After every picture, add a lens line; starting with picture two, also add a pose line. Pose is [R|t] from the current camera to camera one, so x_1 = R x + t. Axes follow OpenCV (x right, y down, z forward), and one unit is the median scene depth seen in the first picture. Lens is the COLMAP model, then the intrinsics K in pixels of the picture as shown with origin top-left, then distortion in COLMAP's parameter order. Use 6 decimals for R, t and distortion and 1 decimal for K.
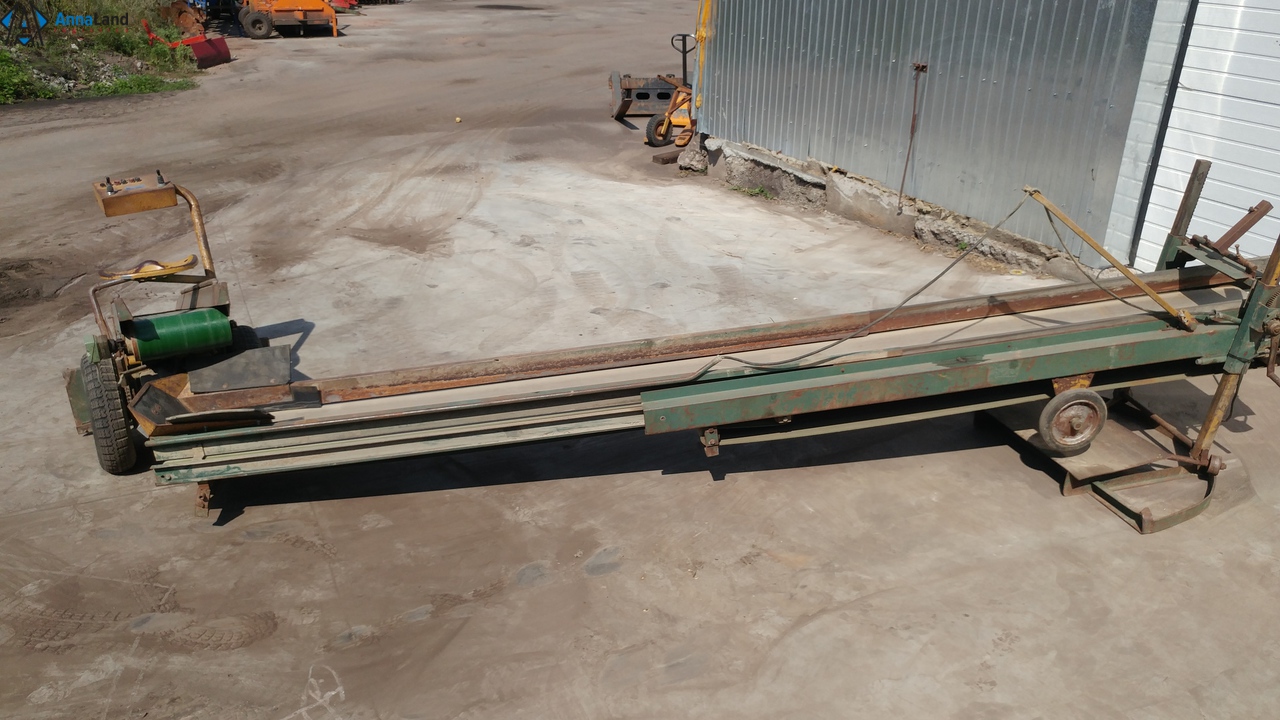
lens RADIAL K [[1001.9, 0, 643.5], [0, 1001.9, 367.7], [0, 0, 1]] dist [-0.013540, 0.023862]
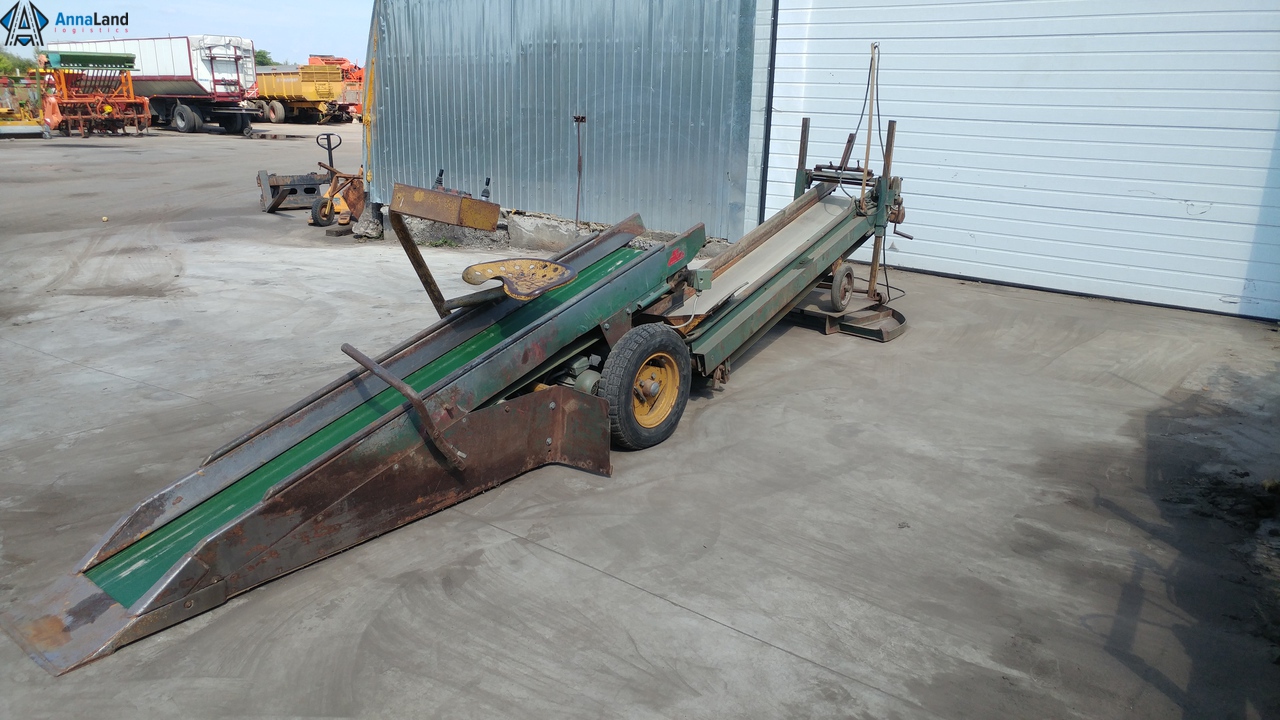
lens RADIAL K [[917.0, 0, 645.0], [0, 917.0, 365.7], [0, 0, 1]] dist [-0.026162, 0.047857]
pose [[0.892025, -0.125166, 0.434309, -0.182244], [0.181899, 0.979056, -0.091442, 0.121949], [-0.413767, 0.160569, 0.896111, -0.035466]]
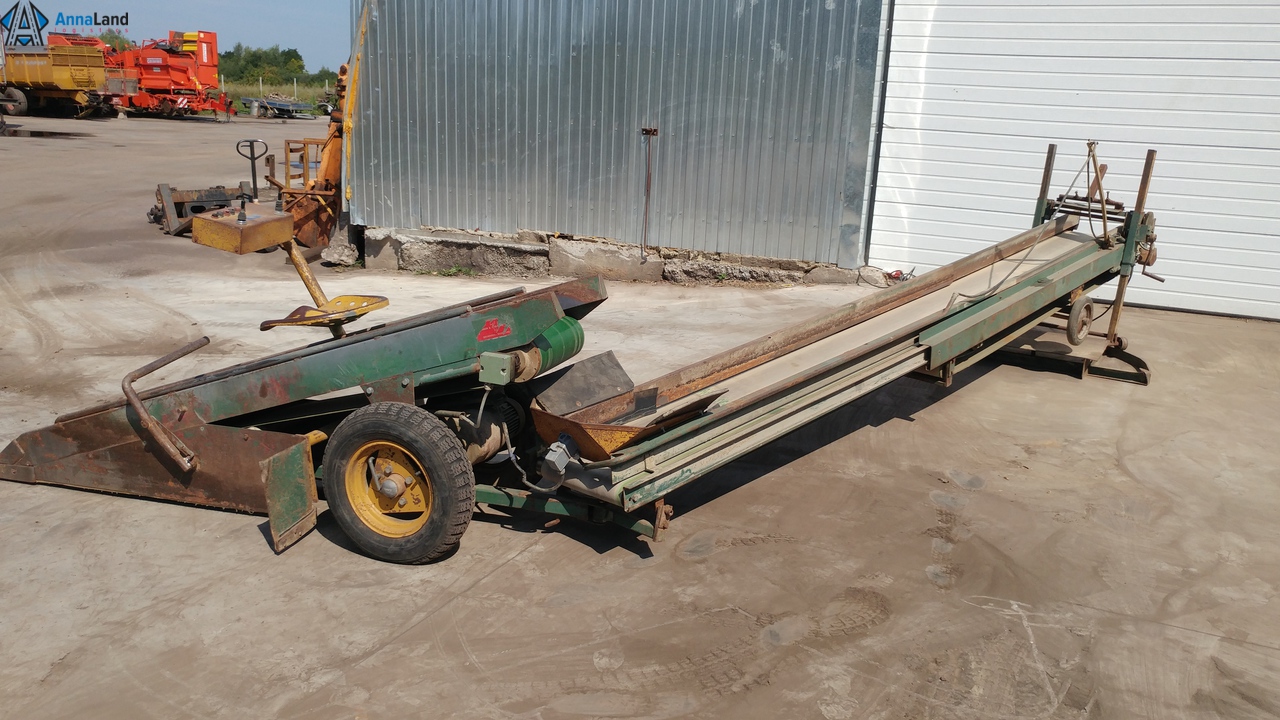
lens RADIAL K [[1001.9, 0, 658.7], [0, 1001.9, 356.1], [0, 0, 1]] dist [-0.013540, 0.023862]
pose [[0.760349, -0.147190, 0.632617, -0.436678], [0.244282, 0.967278, -0.068550, 0.026080], [-0.601826, 0.206659, 0.771425, 0.151484]]
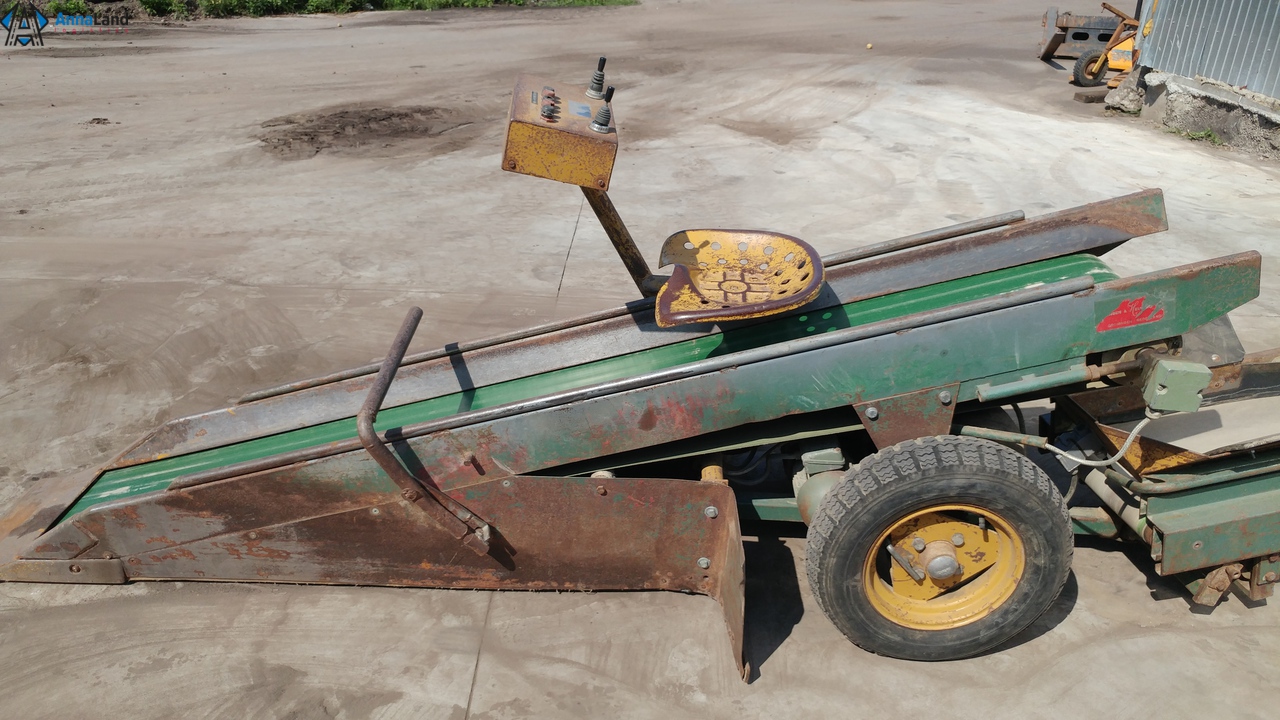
lens RADIAL K [[917.0, 0, 639.8], [0, 917.0, 365.3], [0, 0, 1]] dist [-0.026162, 0.047857]
pose [[0.900933, 0.202238, -0.383953, 0.028192], [-0.185229, 0.979334, 0.081206, 0.040623], [0.392441, -0.002042, 0.919775, 0.141156]]
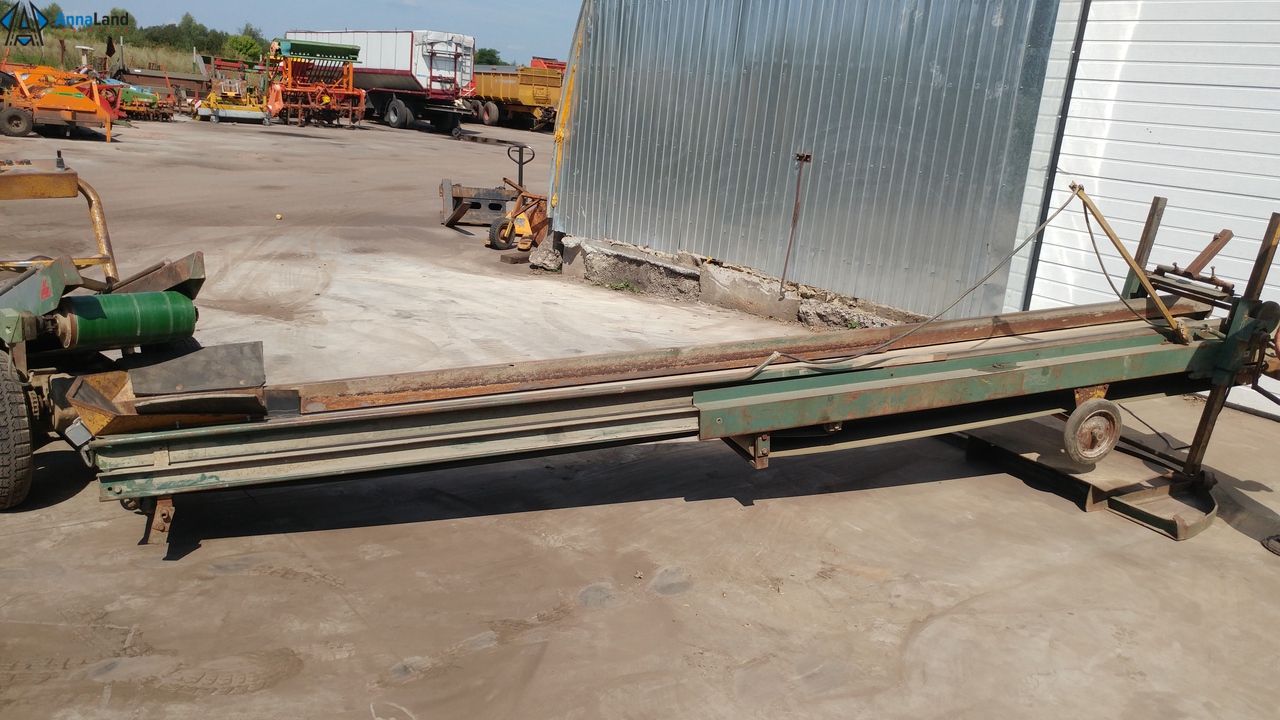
lens RADIAL K [[1001.9, 0, 645.0], [0, 1001.9, 356.9], [0, 0, 1]] dist [-0.013540, 0.023862]
pose [[0.968892, 0.017698, 0.246851, -0.125478], [0.023797, 0.986155, -0.164107, 0.065545], [-0.246338, 0.164876, 0.955057, 0.071153]]
